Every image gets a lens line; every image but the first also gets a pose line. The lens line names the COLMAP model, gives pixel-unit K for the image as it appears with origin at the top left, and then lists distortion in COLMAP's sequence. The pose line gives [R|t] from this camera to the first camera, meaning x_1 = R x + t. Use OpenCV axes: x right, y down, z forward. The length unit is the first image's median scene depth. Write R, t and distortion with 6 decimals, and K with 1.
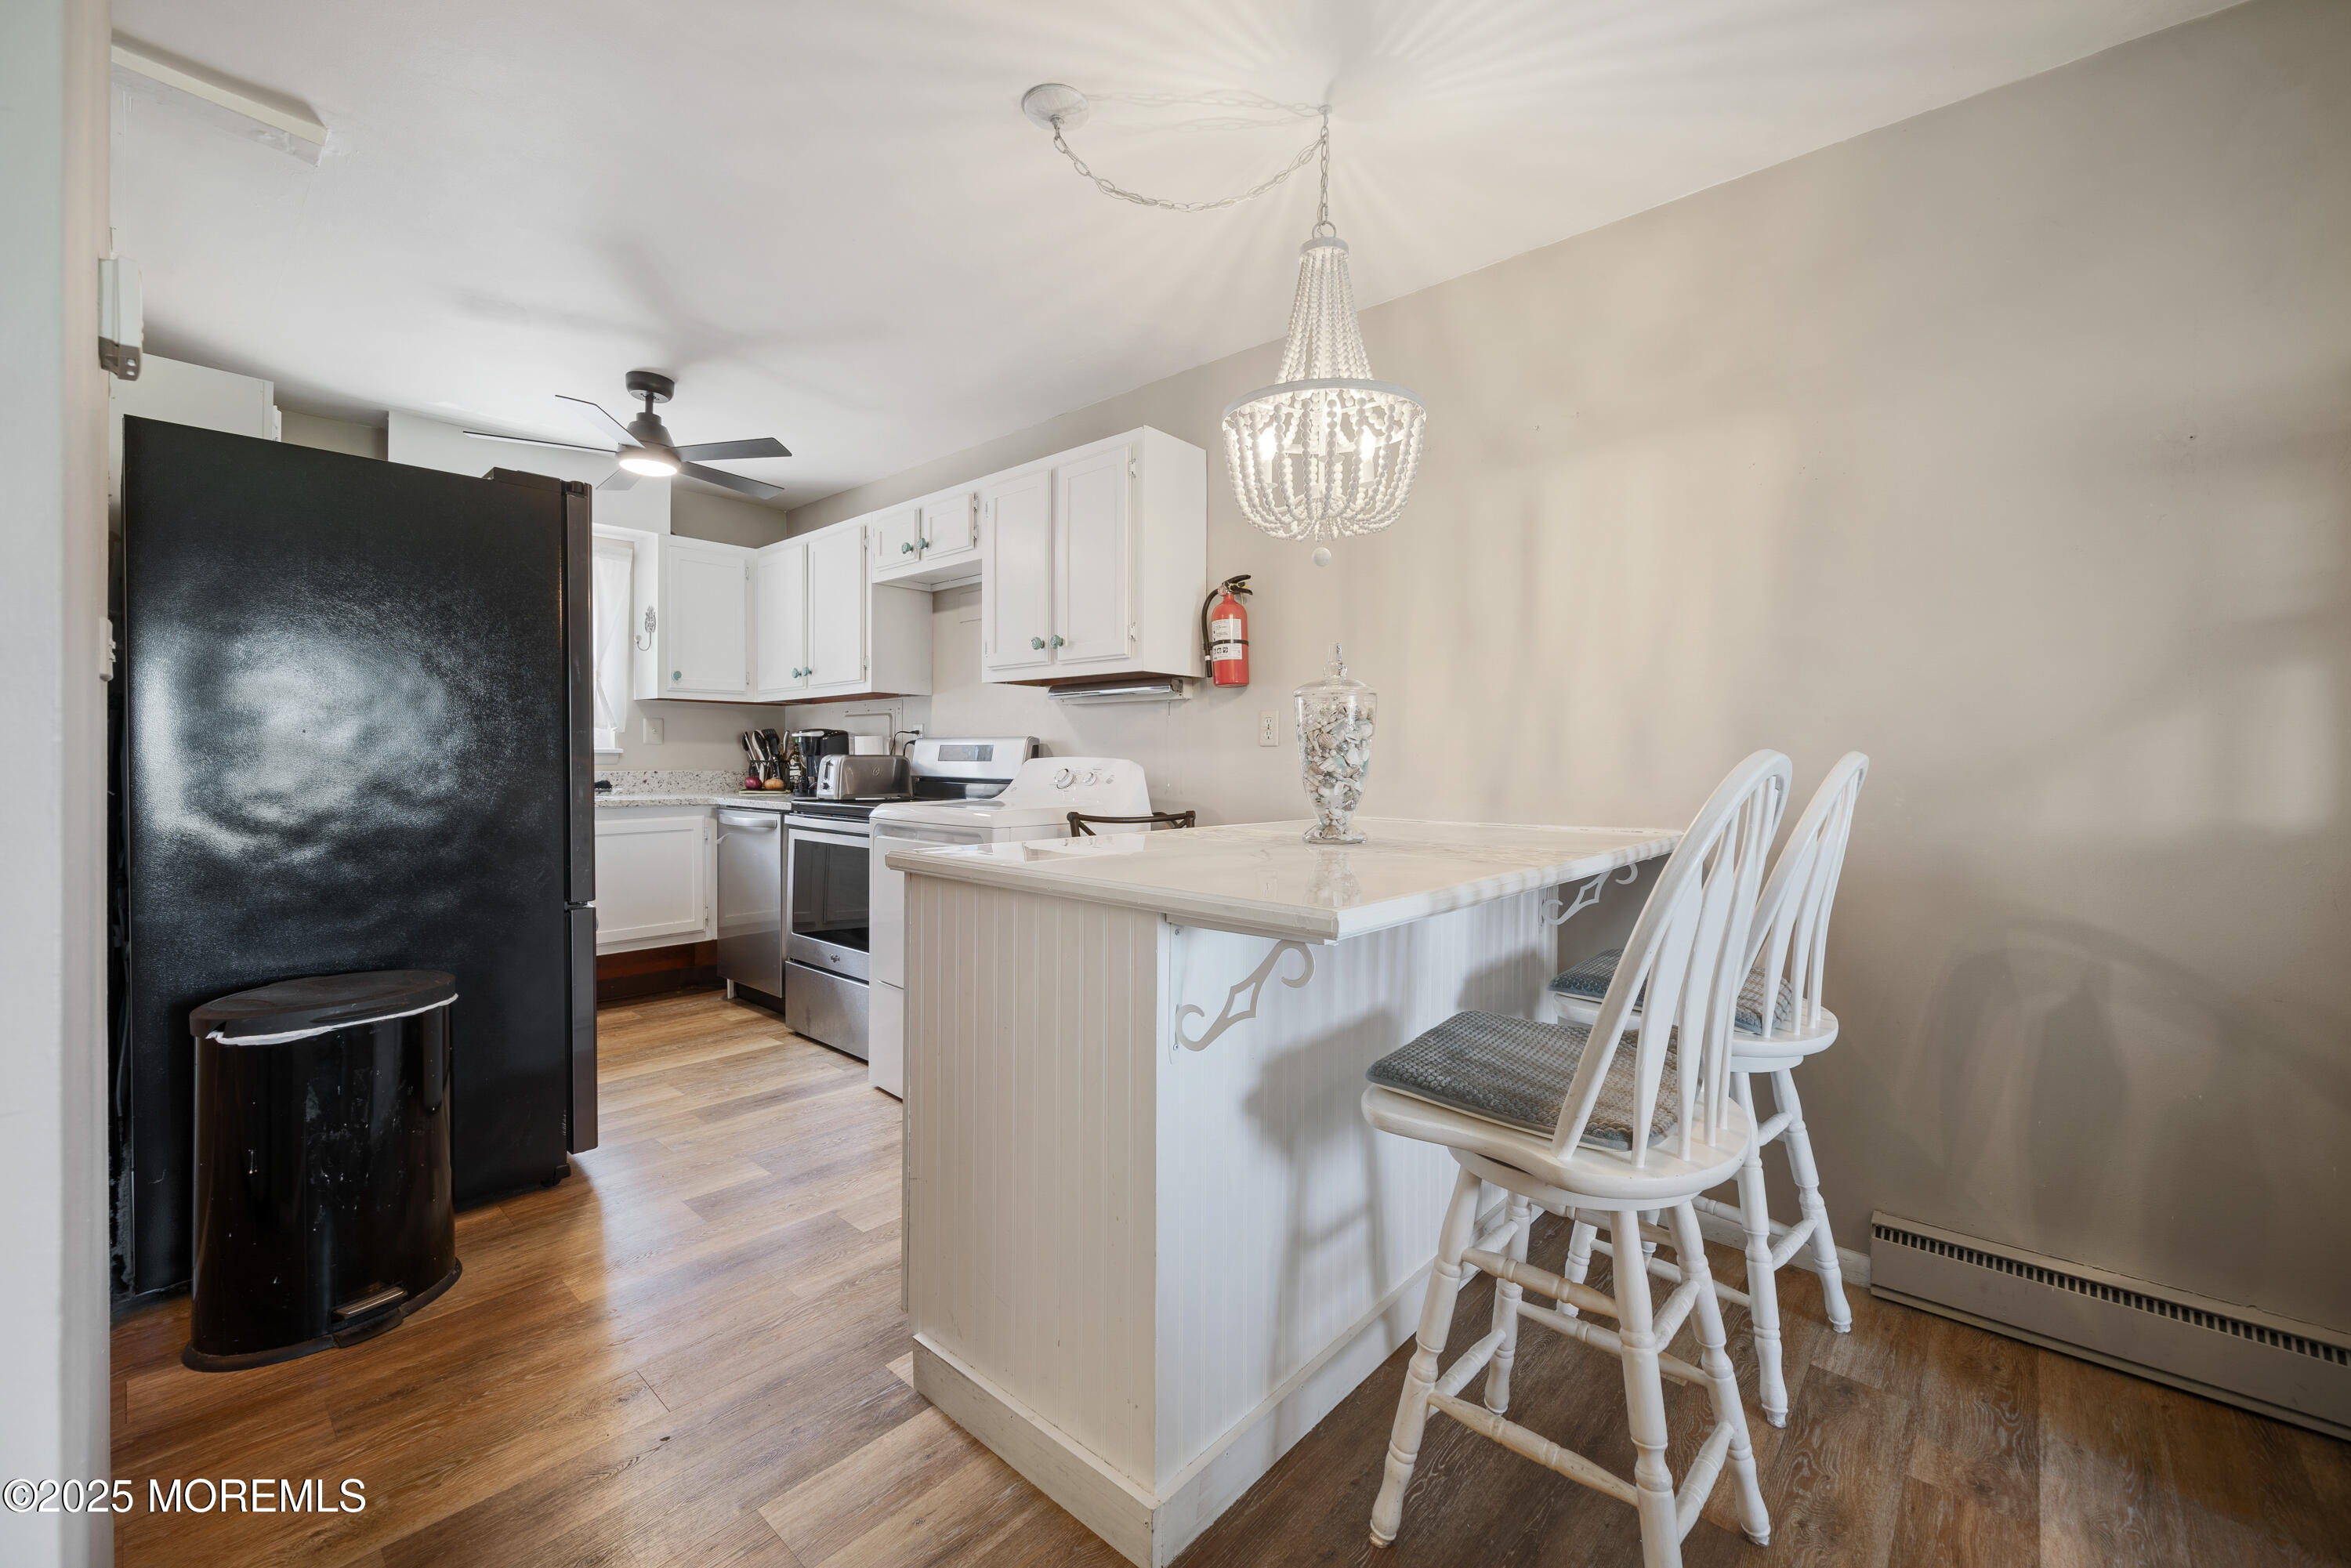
lens RADIAL K [[963.6, 0, 1165.7], [0, 963.6, 759.8], [0, 0, 1]] dist [-0.001284, -0.000094]
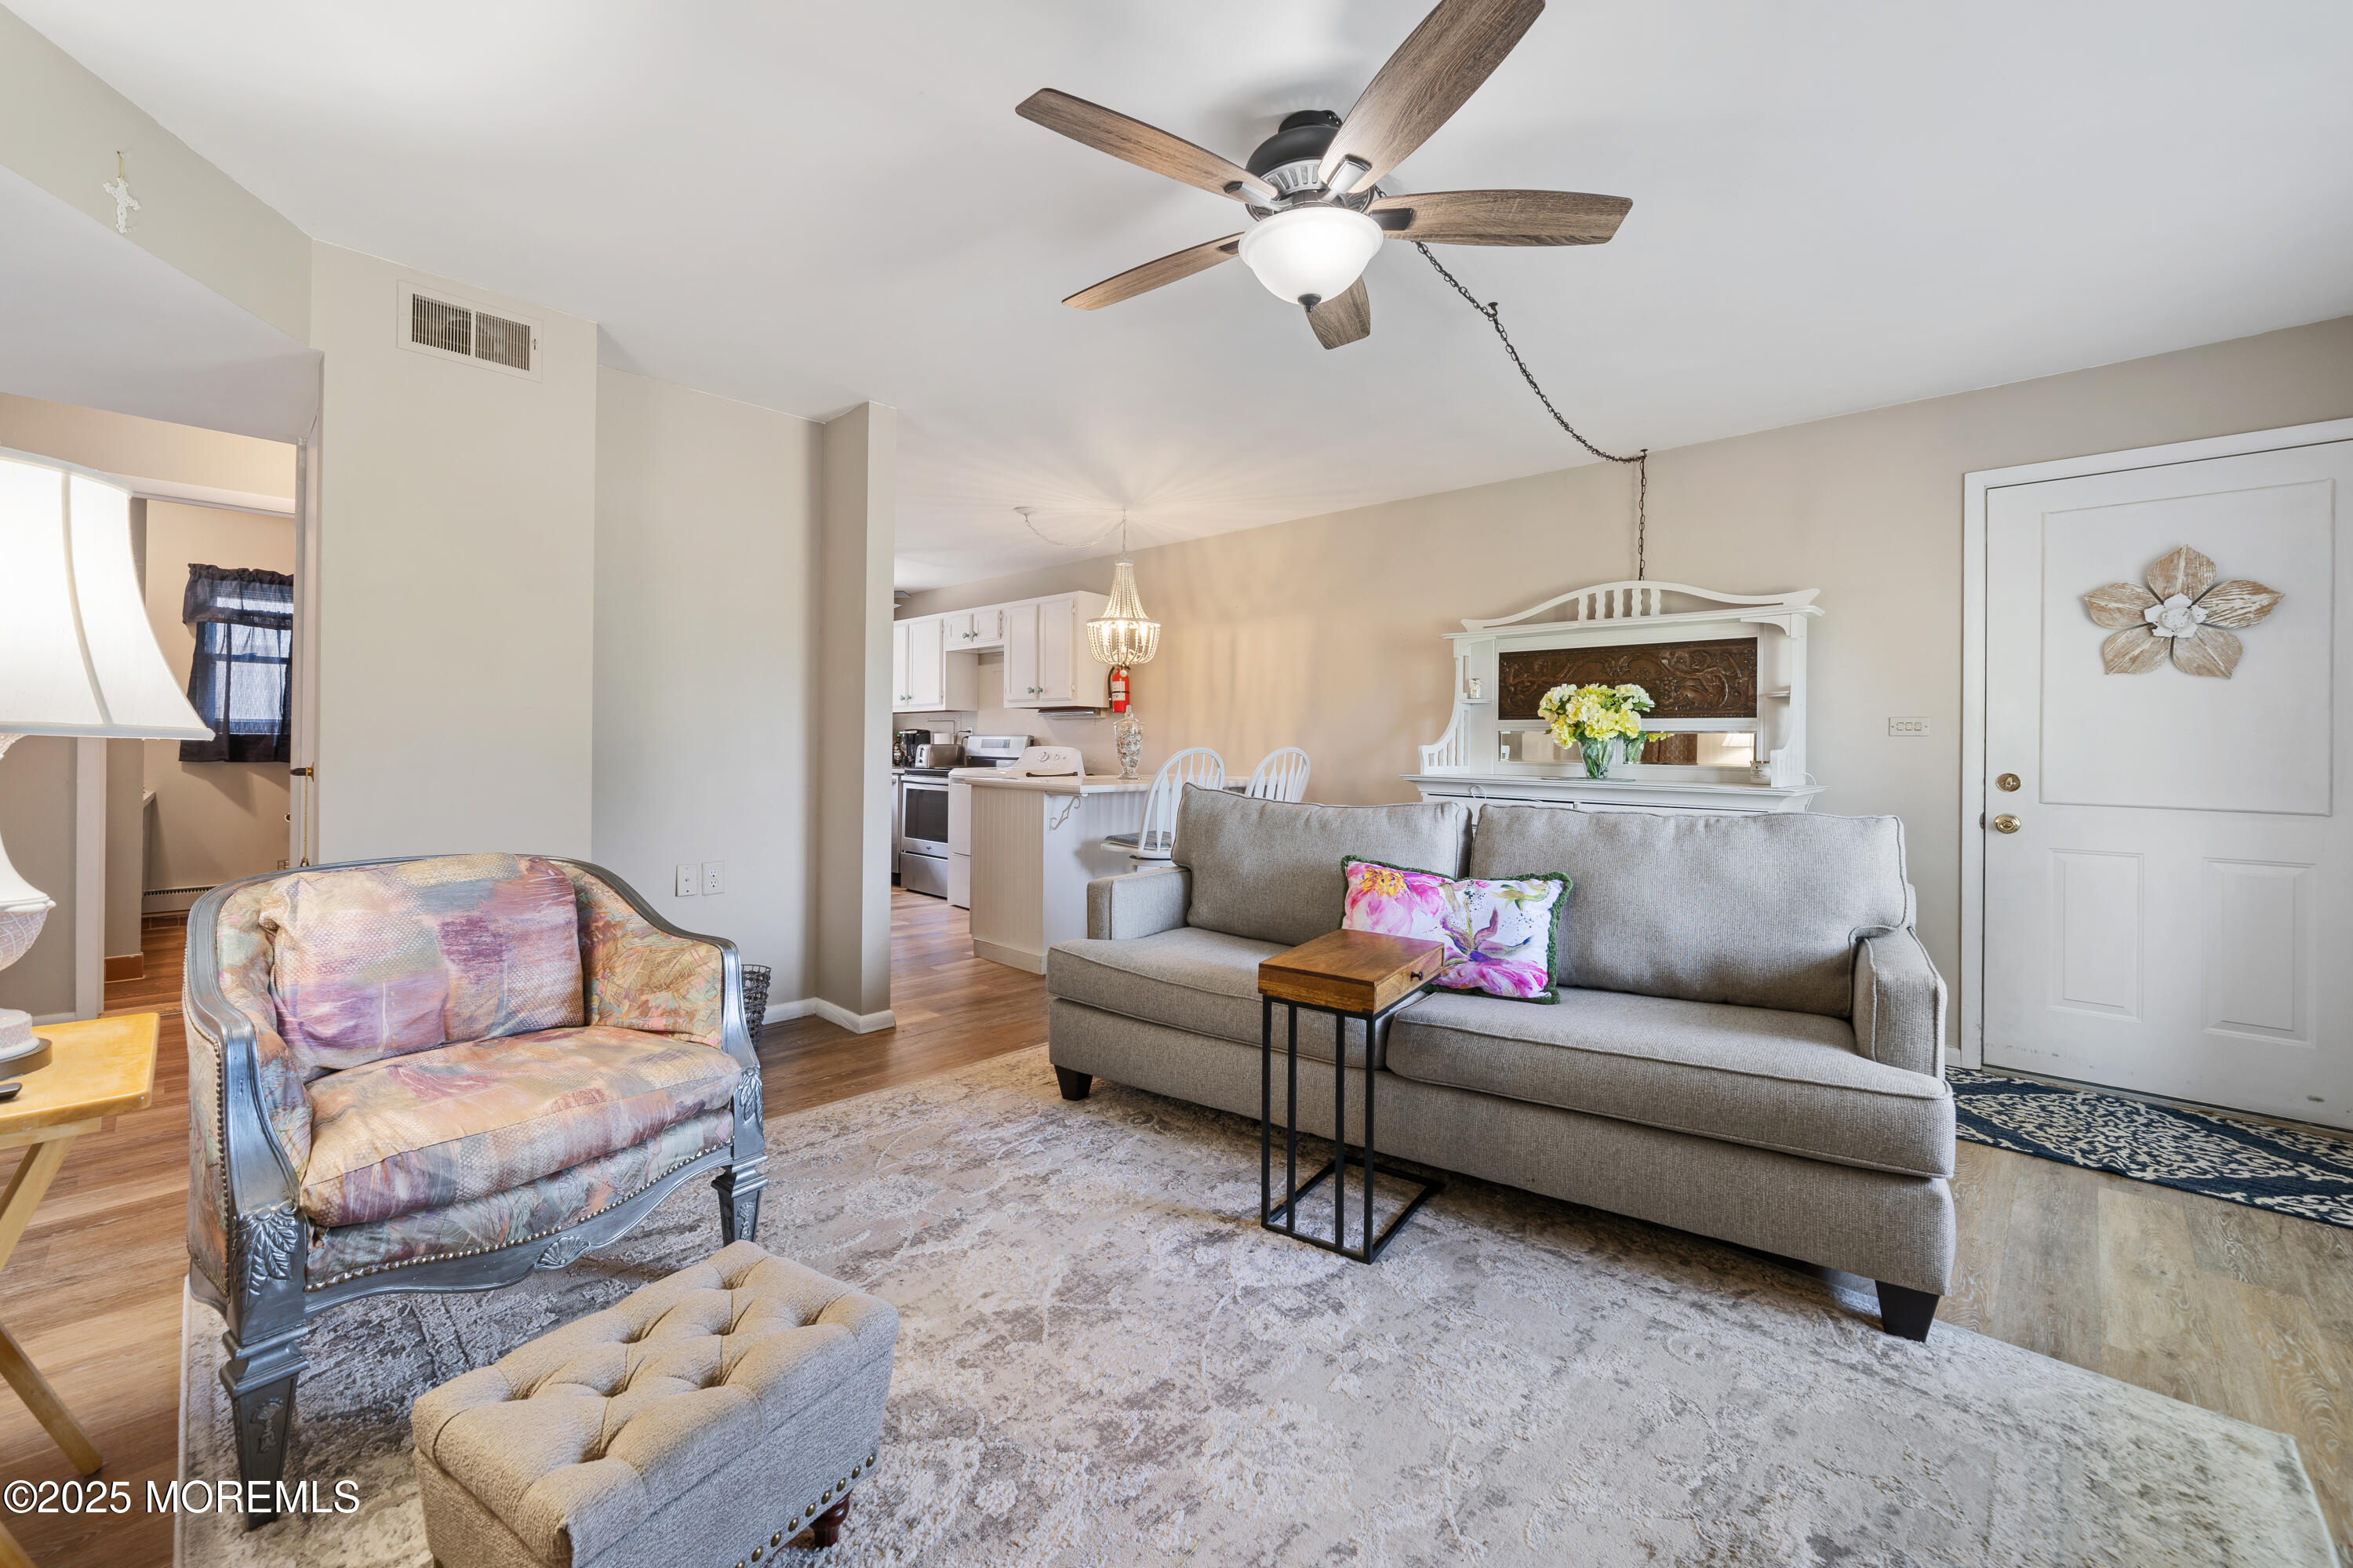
lens RADIAL K [[944.0, 0, 1169.2], [0, 944.0, 760.1], [0, 0, 1]] dist [-0.000228, 0.000064]
pose [[0.999462, 0.007653, -0.031904, 0.180966], [-0.007255, 0.999894, 0.012589, -0.000589], [0.031997, -0.012350, 0.999412, -0.792120]]
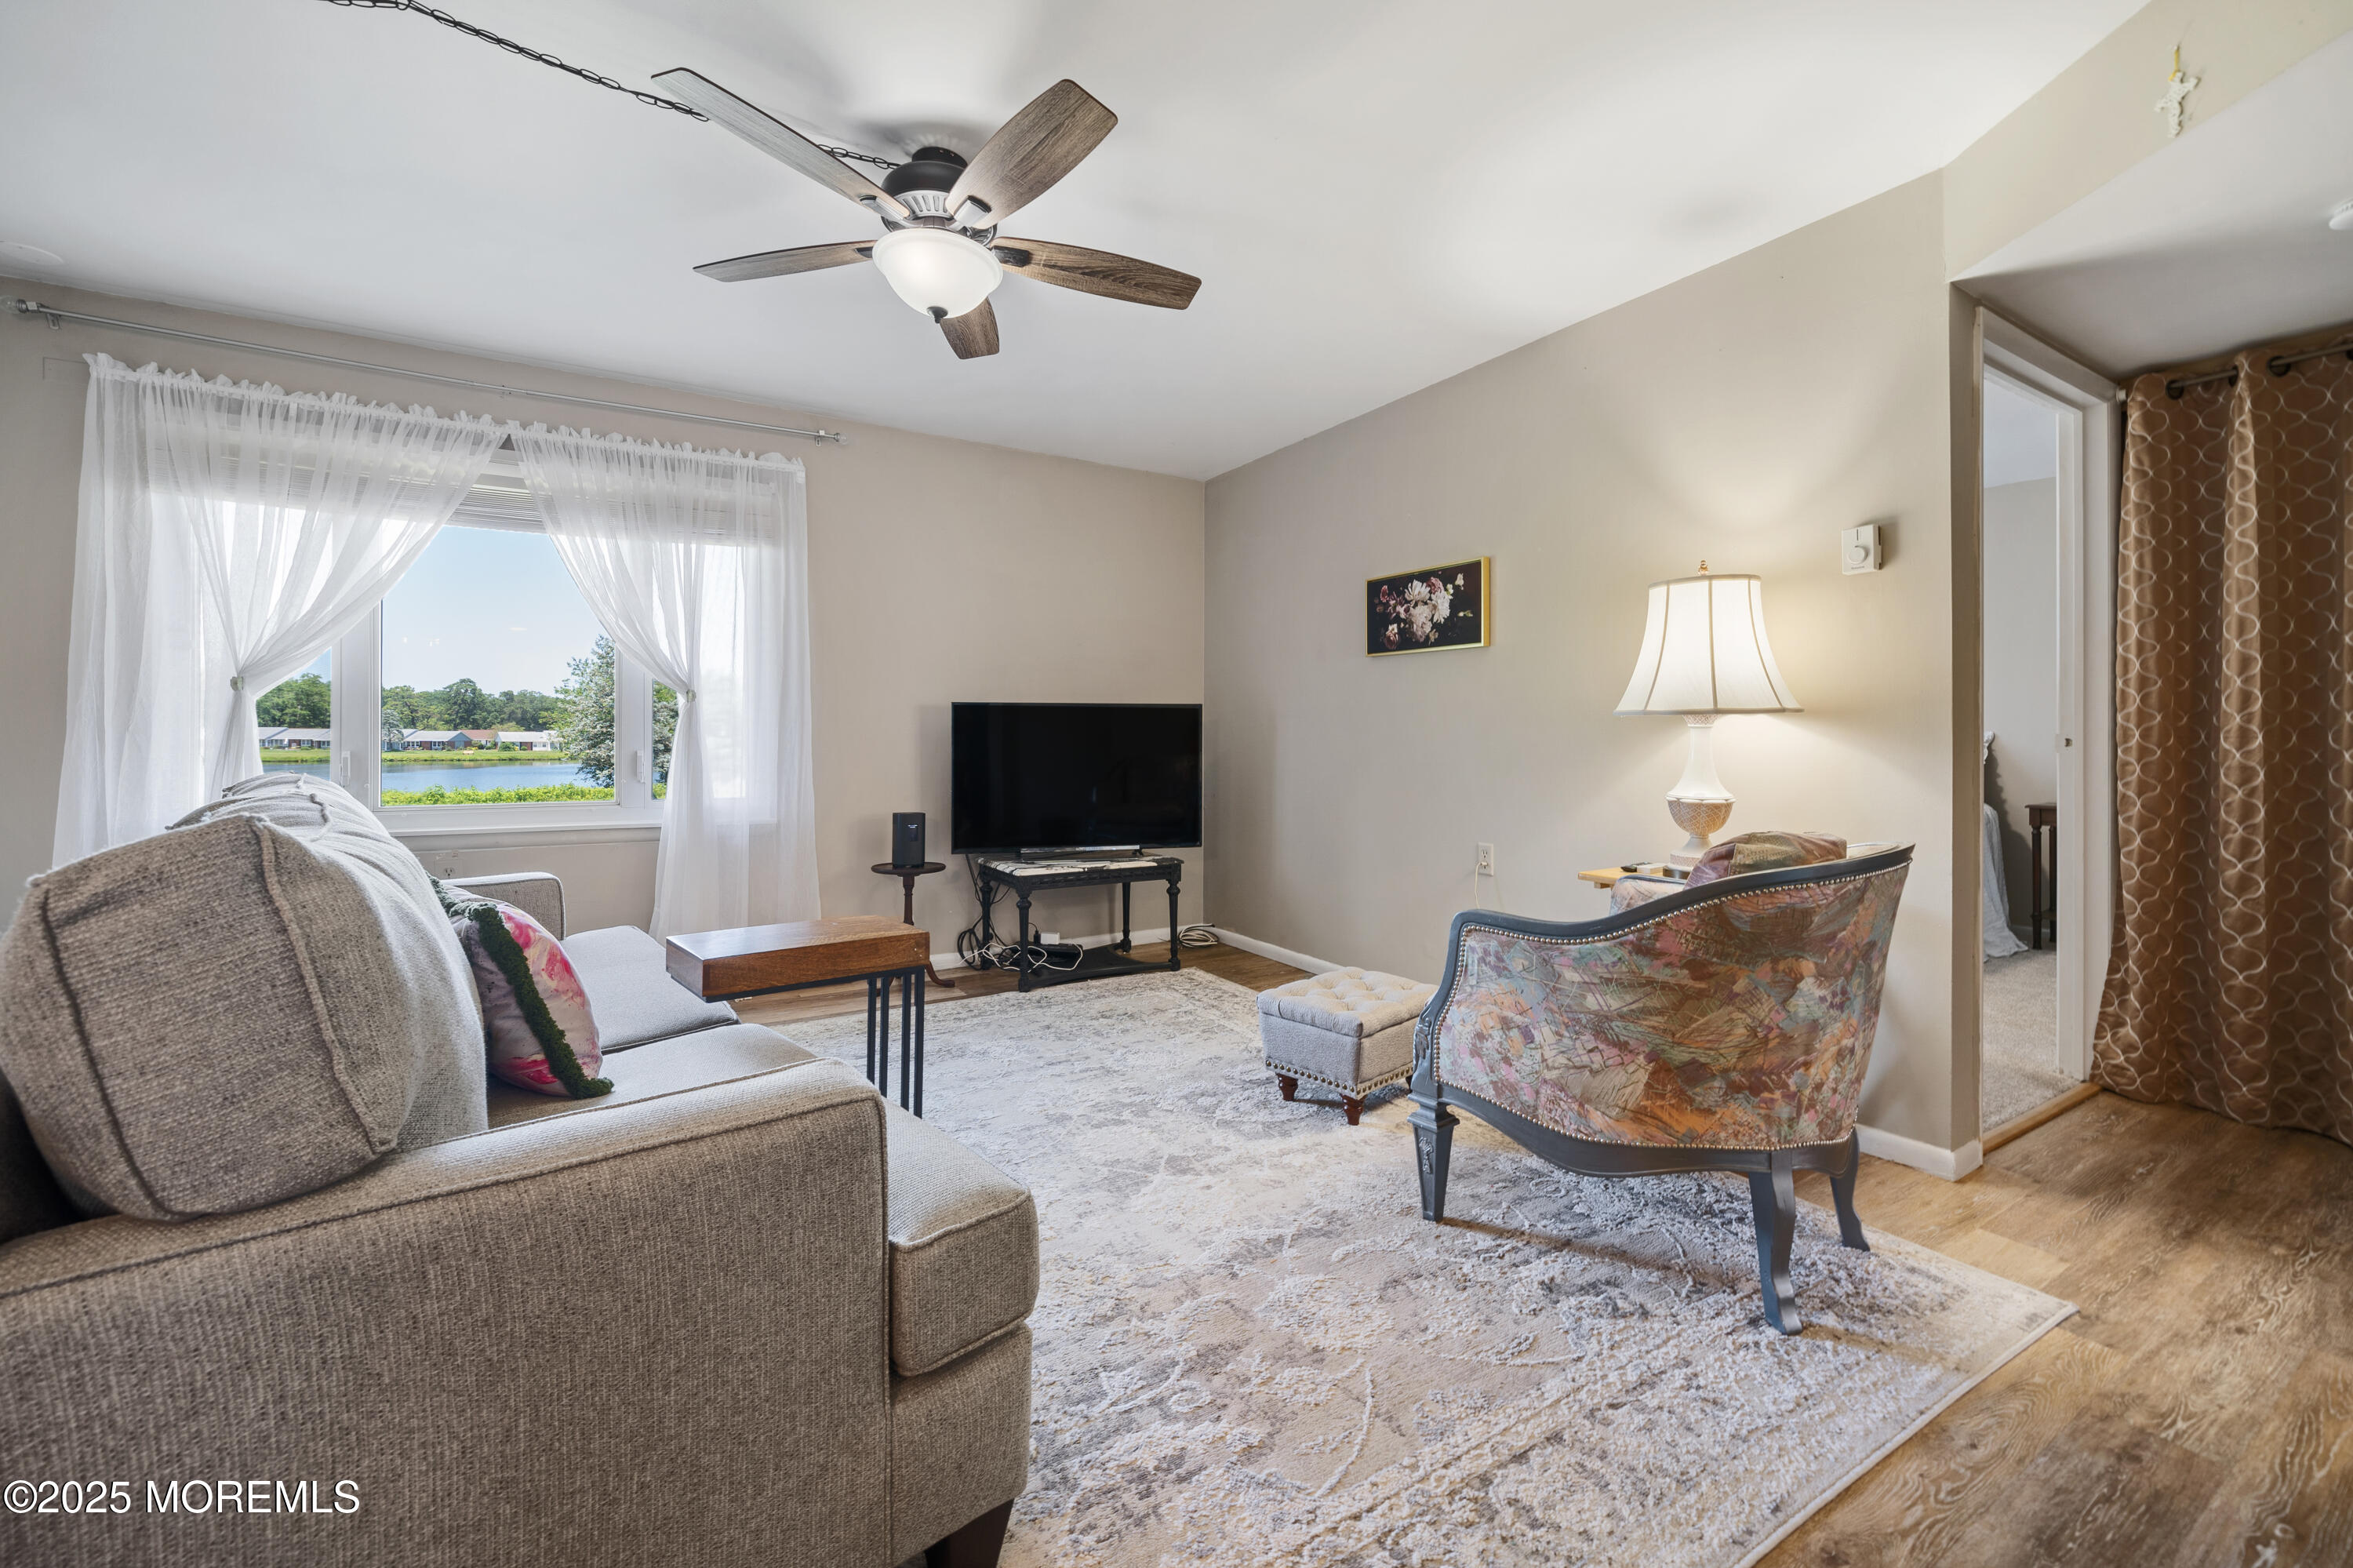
lens RADIAL K [[941.7, 0, 1169.2], [0, 941.7, 726.9], [0, 0, 1]] dist [-0.002460, -0.000283]
pose [[-0.957480, -0.004232, 0.288468, -0.054476], [-0.007395, 0.999924, -0.009875, 0.013034], [-0.288404, -0.011588, -0.957439, 0.188260]]
